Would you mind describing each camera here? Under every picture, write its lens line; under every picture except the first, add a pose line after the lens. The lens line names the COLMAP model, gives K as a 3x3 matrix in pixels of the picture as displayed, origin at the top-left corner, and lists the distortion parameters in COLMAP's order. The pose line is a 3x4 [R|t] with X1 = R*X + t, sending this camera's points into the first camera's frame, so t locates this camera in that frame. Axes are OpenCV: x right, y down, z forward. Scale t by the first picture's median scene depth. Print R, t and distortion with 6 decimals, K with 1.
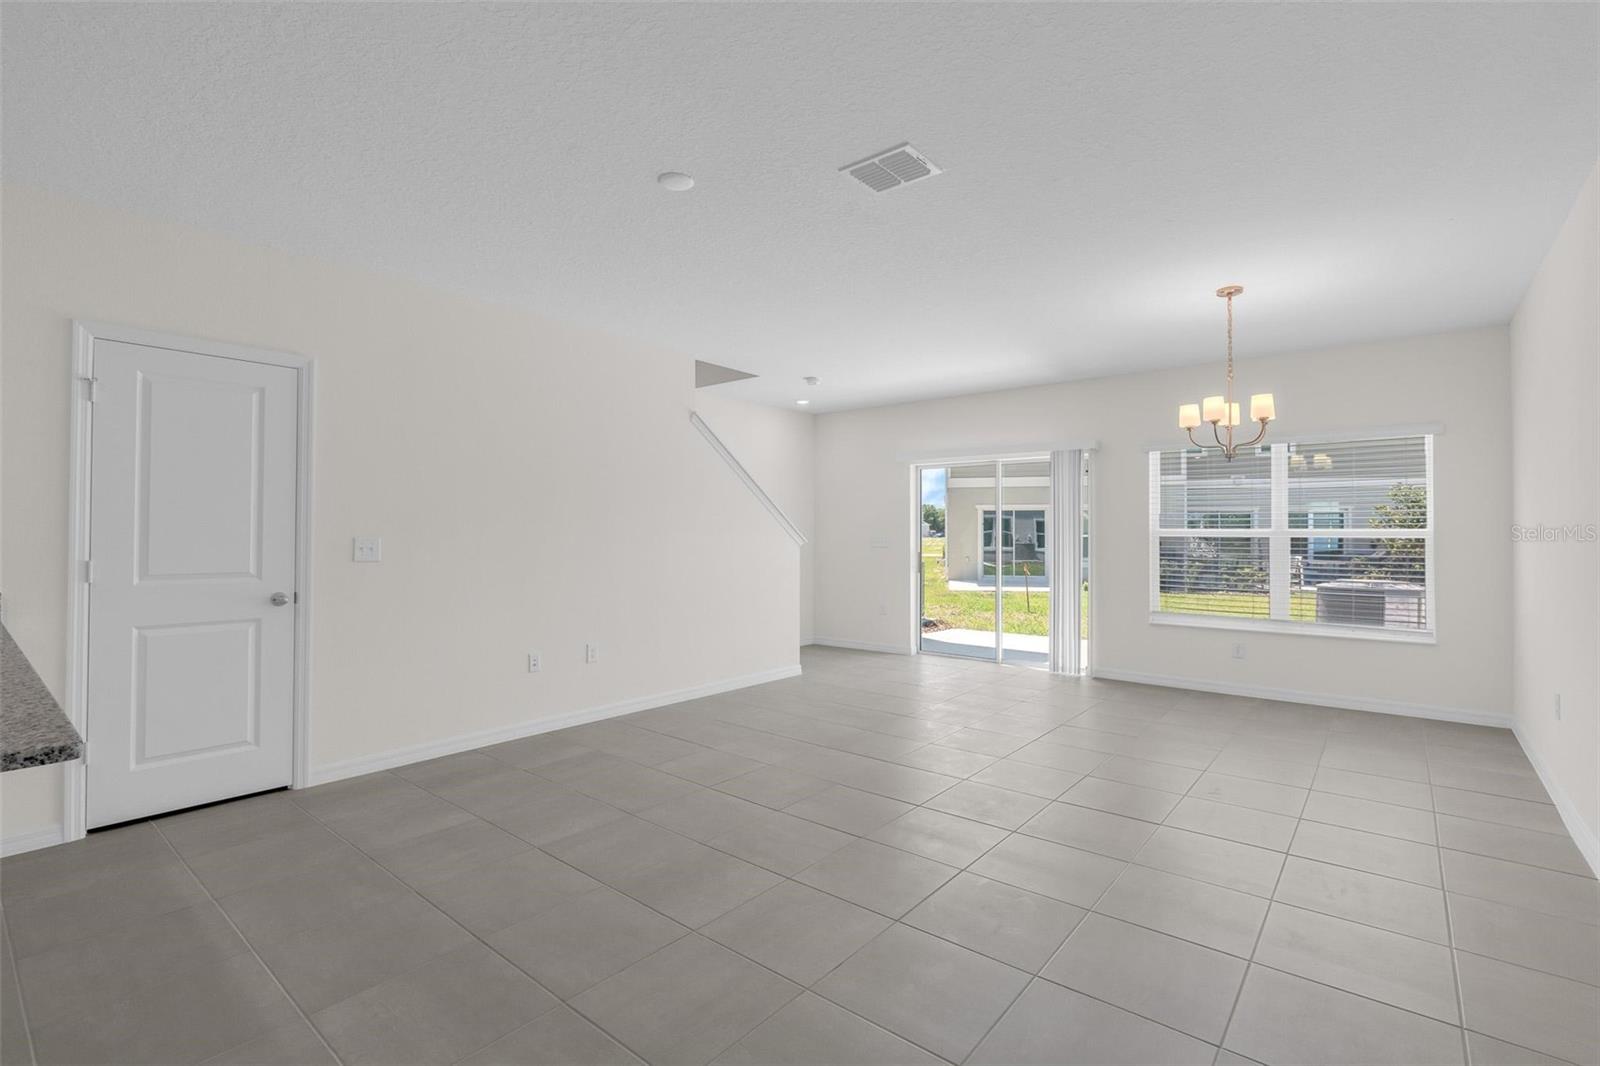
lens RADIAL K [[725.1, 0, 799.7], [0, 725.1, 523.7], [0, 0, 1]] dist [-0.011909, 0.004421]
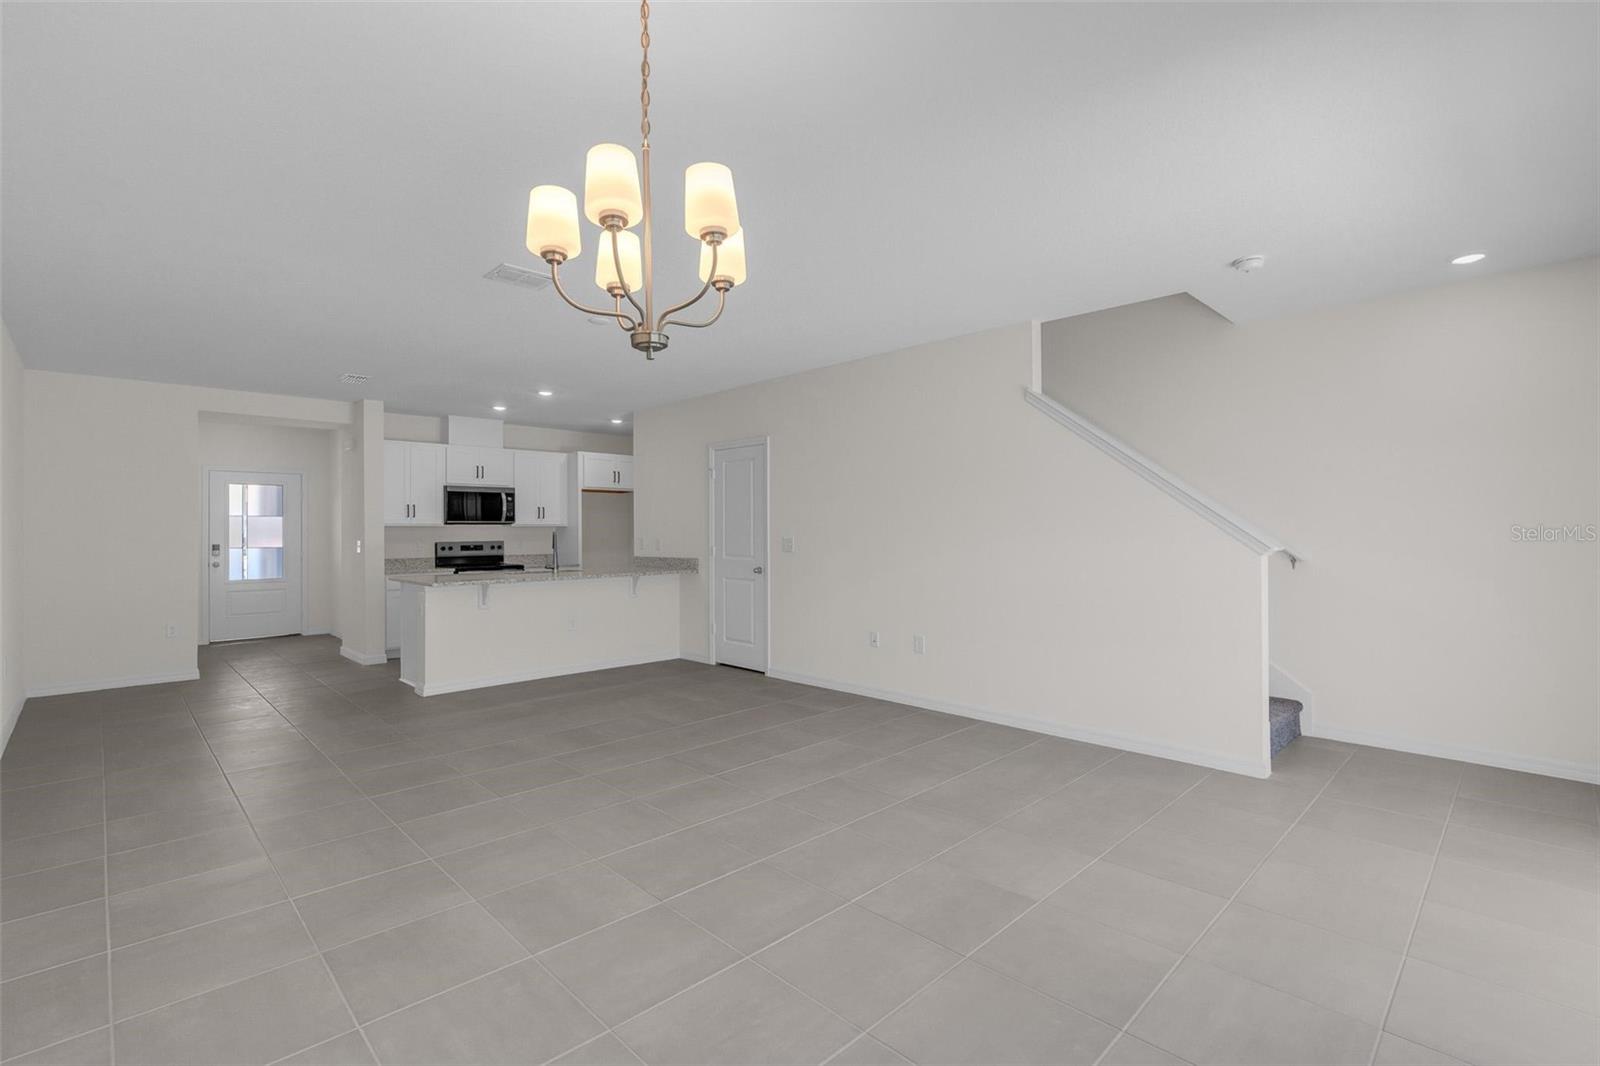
lens RADIAL K [[725.1, 0, 802.3], [0, 725.1, 528.3], [0, 0, 1]] dist [-0.011909, 0.004421]
pose [[-0.093328, -0.006137, -0.995617, 0.665554], [0.018901, 0.999790, -0.007934, 0.007648], [0.995456, -0.019558, -0.093192, 0.752889]]
